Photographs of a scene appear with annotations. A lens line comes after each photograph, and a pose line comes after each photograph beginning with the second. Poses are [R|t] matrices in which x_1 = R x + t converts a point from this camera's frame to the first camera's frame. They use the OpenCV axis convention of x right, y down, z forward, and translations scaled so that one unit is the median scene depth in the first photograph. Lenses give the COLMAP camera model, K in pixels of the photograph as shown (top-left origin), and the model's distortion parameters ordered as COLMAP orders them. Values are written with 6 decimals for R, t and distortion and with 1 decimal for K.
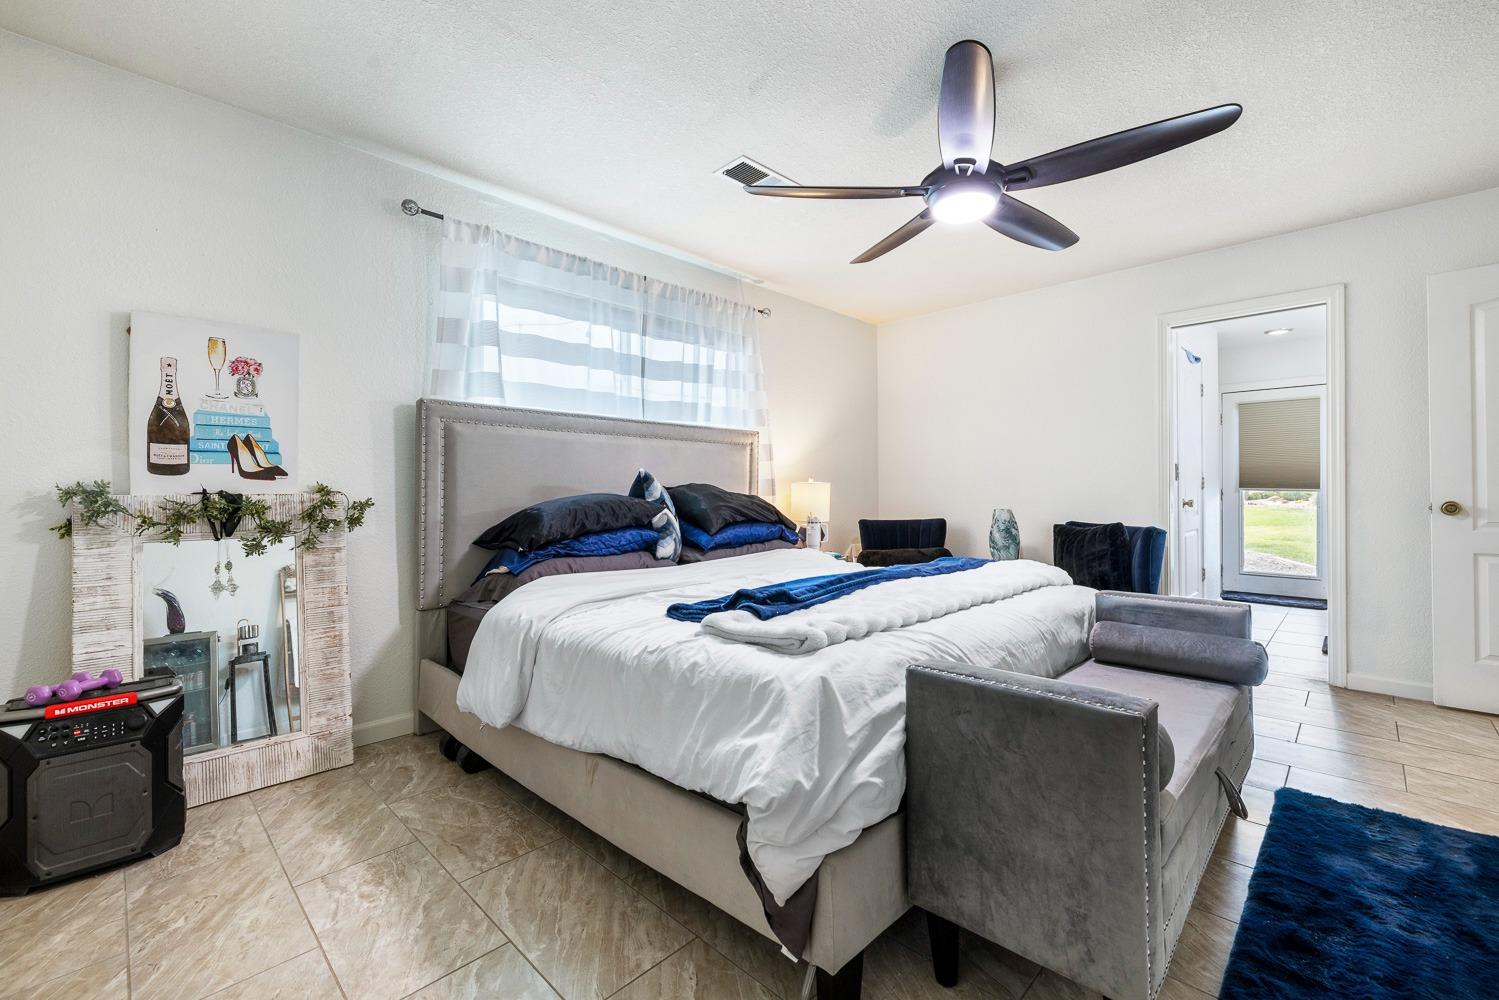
lens RADIAL K [[633.9, 0, 751.9], [0, 633.9, 494.0], [0, 0, 1]] dist [0.000717, -0.000047]
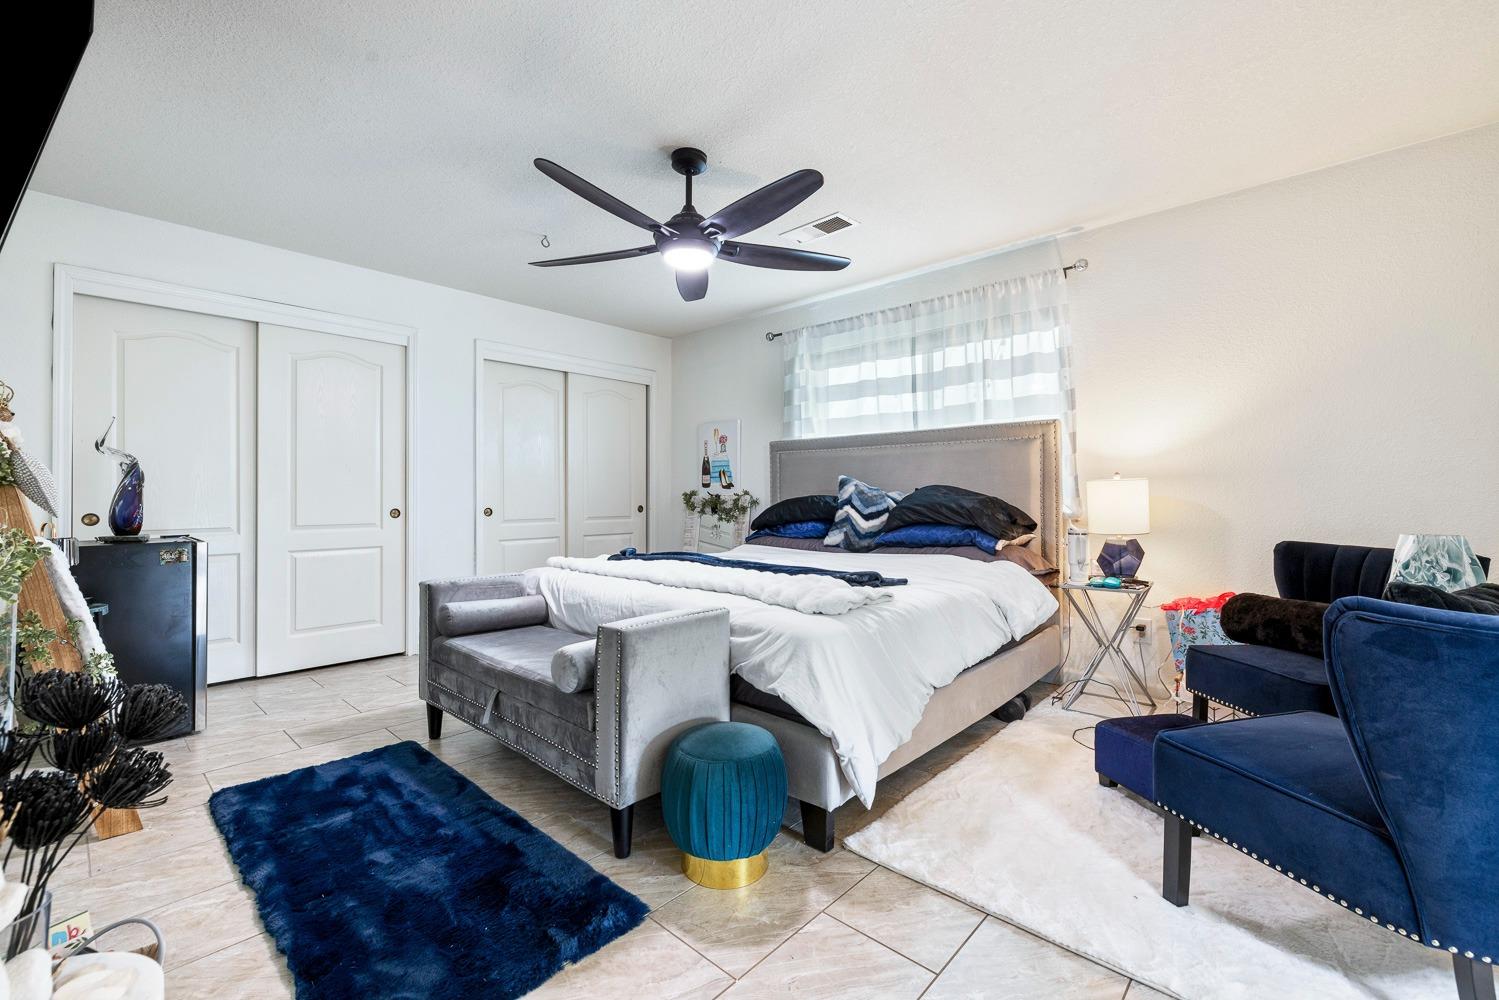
lens RADIAL K [[633.9, 0, 752.4], [0, 633.9, 497.4], [0, 0, 1]] dist [0.000717, -0.000047]
pose [[0.026442, 0.000757, -0.999650, 1.118984], [-0.002871, 0.999996, 0.000682, 0.003749], [0.999646, 0.002852, 0.026444, 0.803062]]
